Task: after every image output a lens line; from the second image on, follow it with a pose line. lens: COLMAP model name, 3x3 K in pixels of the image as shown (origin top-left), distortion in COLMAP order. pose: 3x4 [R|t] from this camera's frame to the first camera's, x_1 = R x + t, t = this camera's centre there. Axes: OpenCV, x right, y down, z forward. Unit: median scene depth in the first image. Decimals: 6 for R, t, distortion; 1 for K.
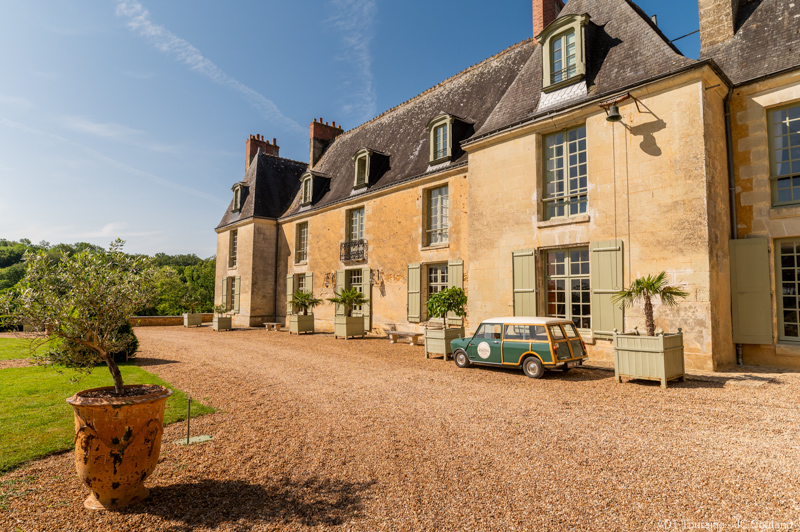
lens RADIAL K [[468.1, 0, 400.2], [0, 468.1, 267.9], [0, 0, 1]] dist [0.000140, -0.000175]
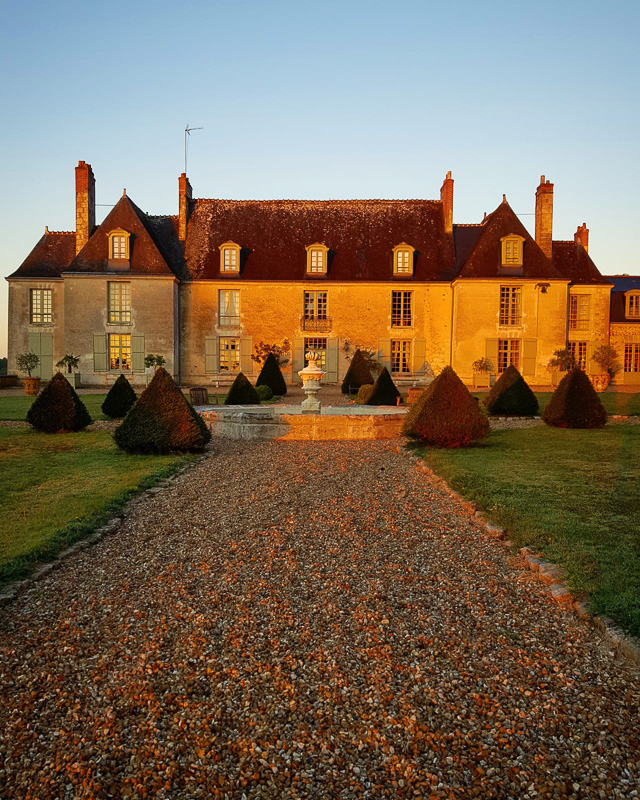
lens RADIAL K [[657.0, 0, 325.8], [0, 657.0, 420.2], [0, 0, 1]] dist [0.078138, -0.004430]
pose [[0.639227, -0.046437, 0.767615, -2.023046], [-0.060581, 0.992032, 0.110462, 0.036297], [-0.766629, -0.117113, 0.631320, -0.314292]]
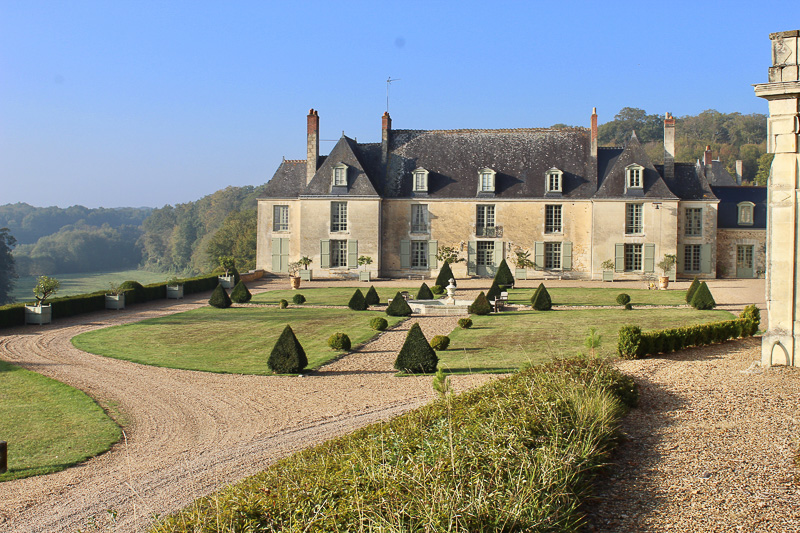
lens RADIAL K [[1174.5, 0, 402.0], [0, 1174.5, 264.3], [0, 0, 1]] dist [-0.037242, 0.000000]
pose [[0.753813, -0.018744, 0.656821, -4.170474], [-0.050670, 0.994958, 0.086546, -0.355226], [-0.655132, -0.098521, 0.749063, -2.687308]]
